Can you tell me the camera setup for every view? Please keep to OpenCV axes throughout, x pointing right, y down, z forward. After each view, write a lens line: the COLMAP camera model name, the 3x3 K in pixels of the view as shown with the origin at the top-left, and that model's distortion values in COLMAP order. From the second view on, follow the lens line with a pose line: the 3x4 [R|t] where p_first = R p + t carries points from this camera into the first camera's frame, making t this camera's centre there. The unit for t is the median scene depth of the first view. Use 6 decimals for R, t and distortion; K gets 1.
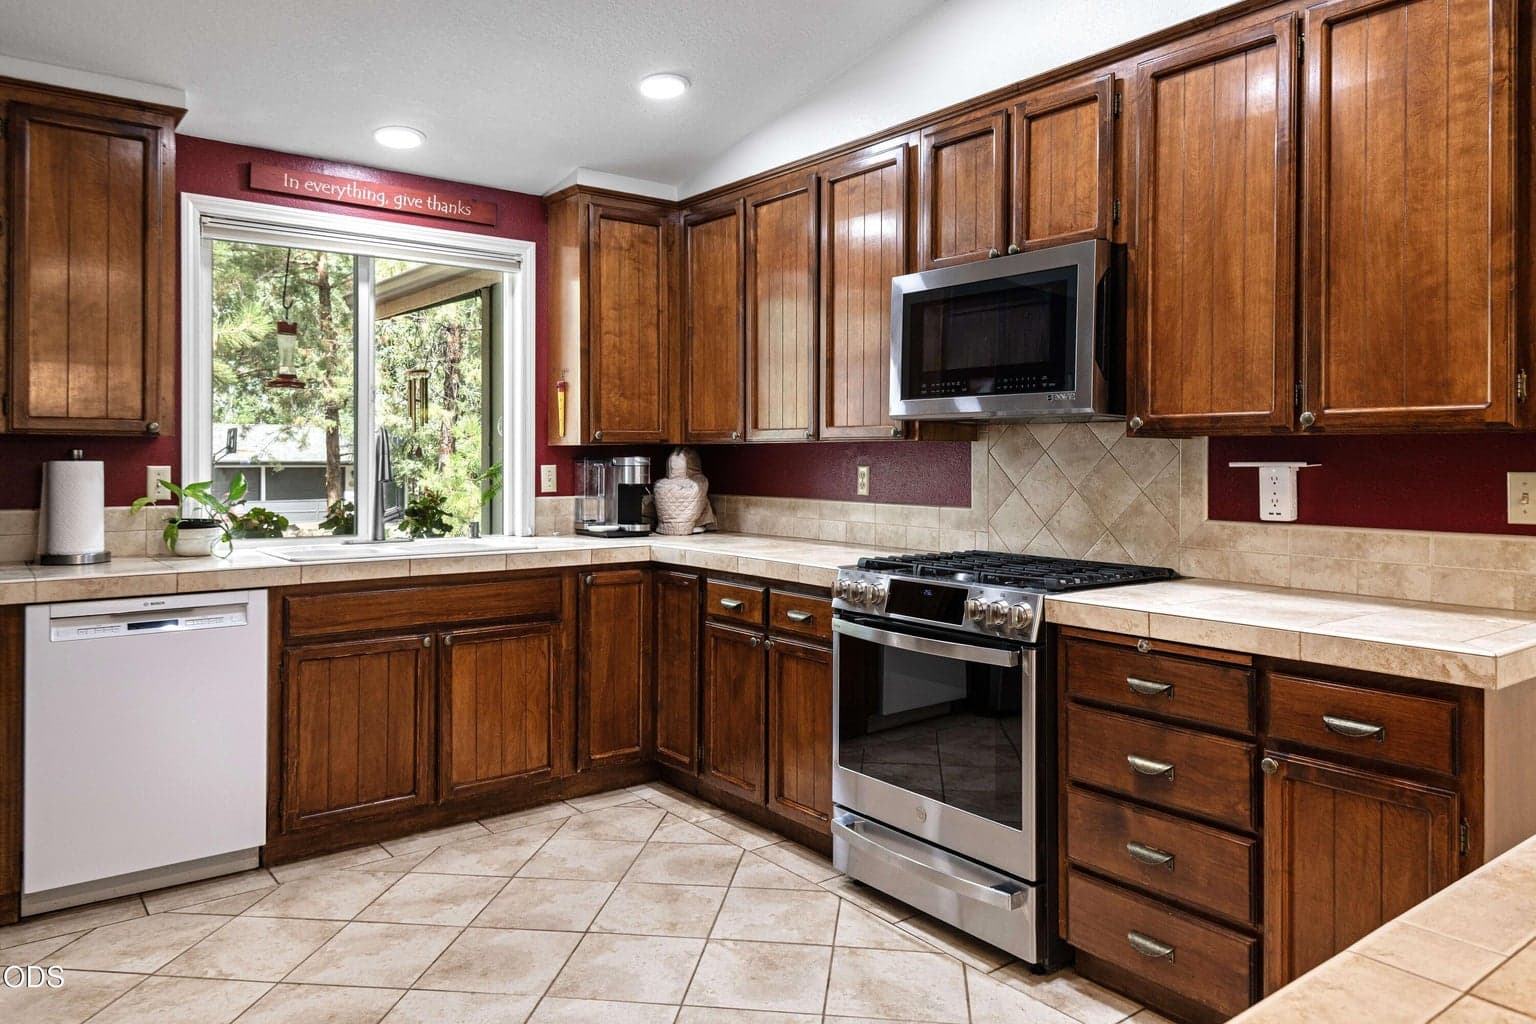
lens RADIAL K [[1049.5, 0, 768.9], [0, 1049.5, 461.7], [0, 0, 1]] dist [0.025159, -0.000887]
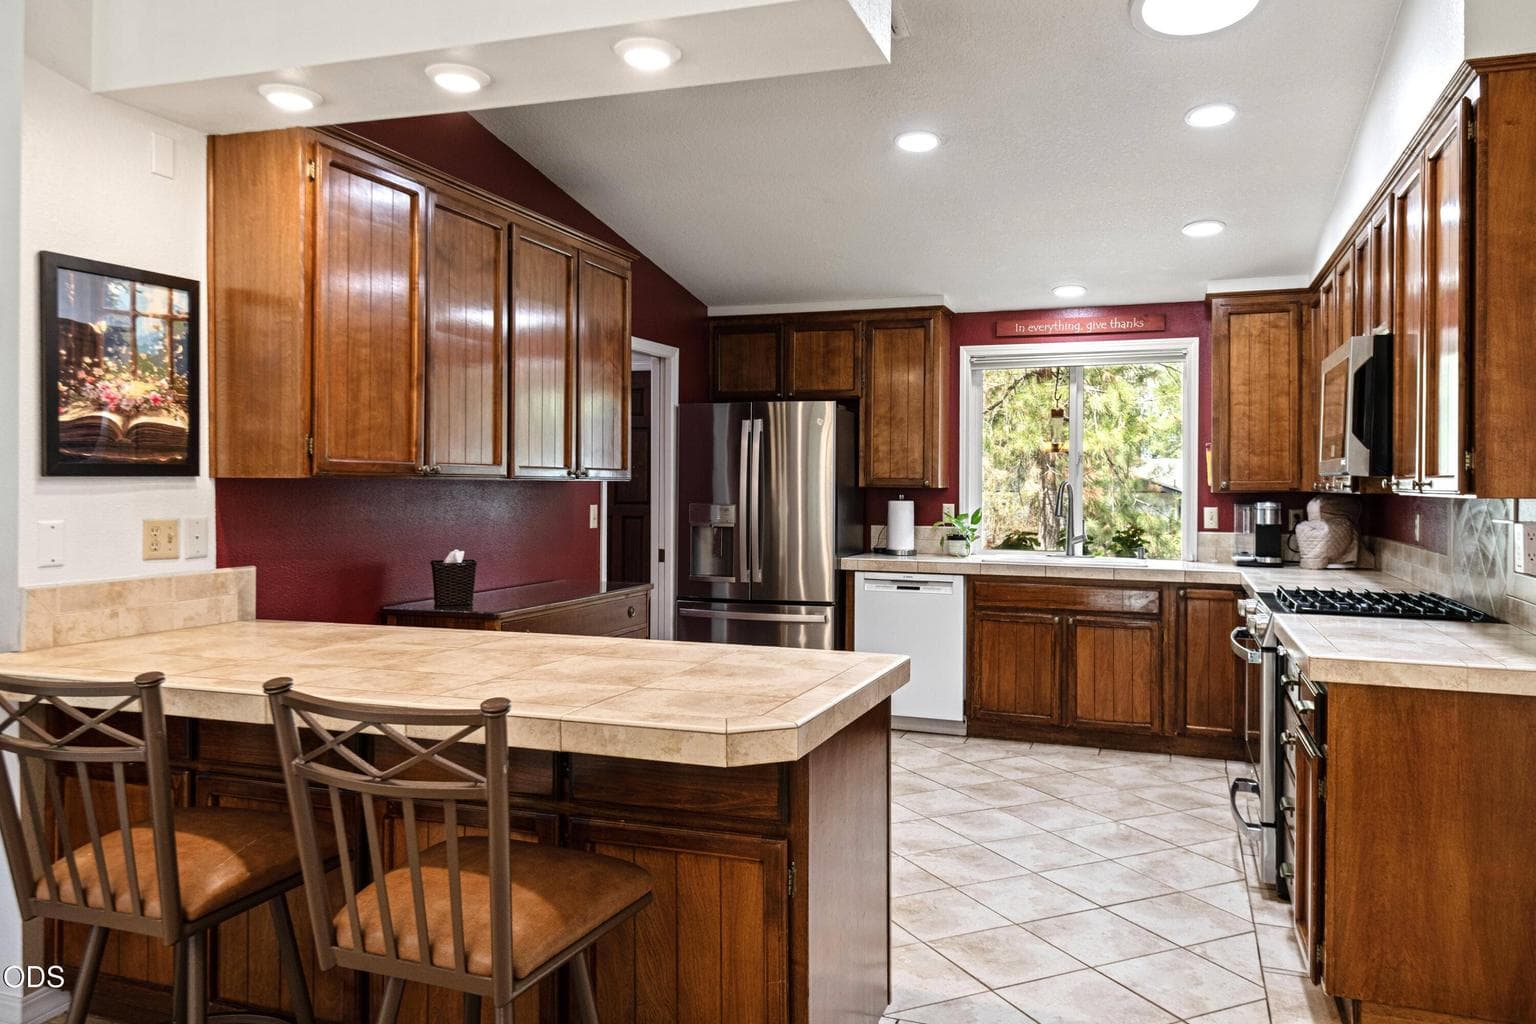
lens RADIAL K [[1099.0, 0, 769.7], [0, 1099.0, 483.7], [0, 0, 1]] dist [-0.000193, -0.000461]
pose [[0.524999, 0.002086, -0.851100, 0.700000], [-0.008964, 0.999955, -0.003079, -0.017989], [0.851056, 0.009246, 0.524994, -0.180067]]
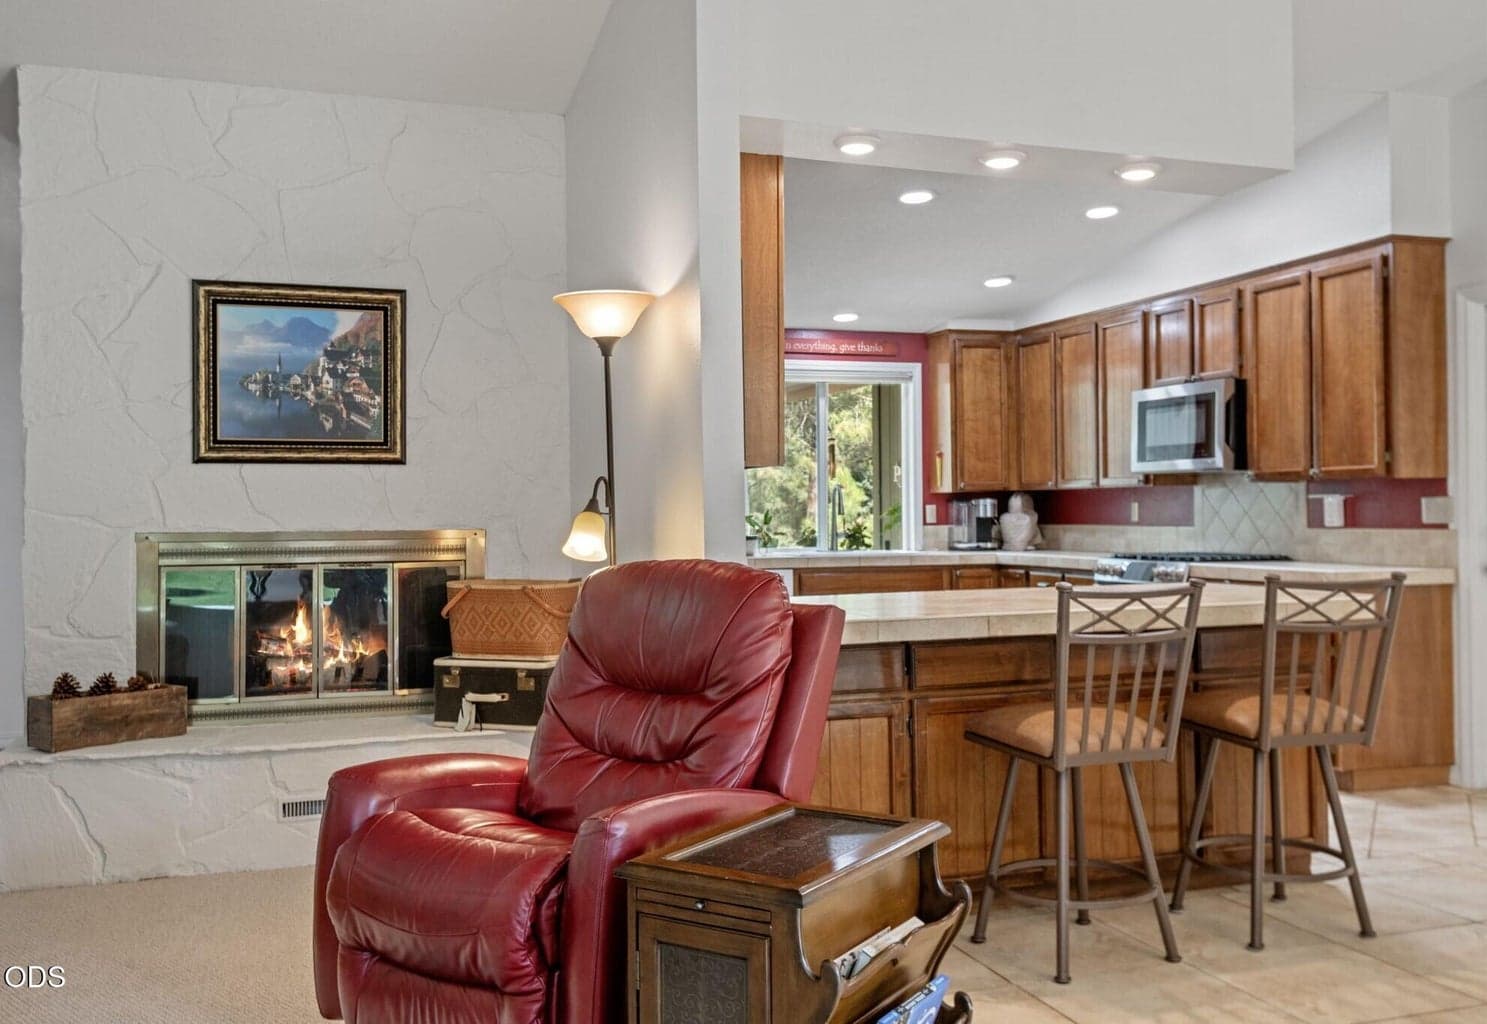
lens RADIAL K [[1304.3, 0, 743.5], [0, 1304.3, 512.0], [0, 0, 1]] dist [-0.003242, 0.000267]
pose [[0.947060, -0.011647, -0.320845, 0.156564], [0.010892, 0.999932, -0.004148, 0.019451], [0.320871, 0.000434, 0.947123, -0.978731]]
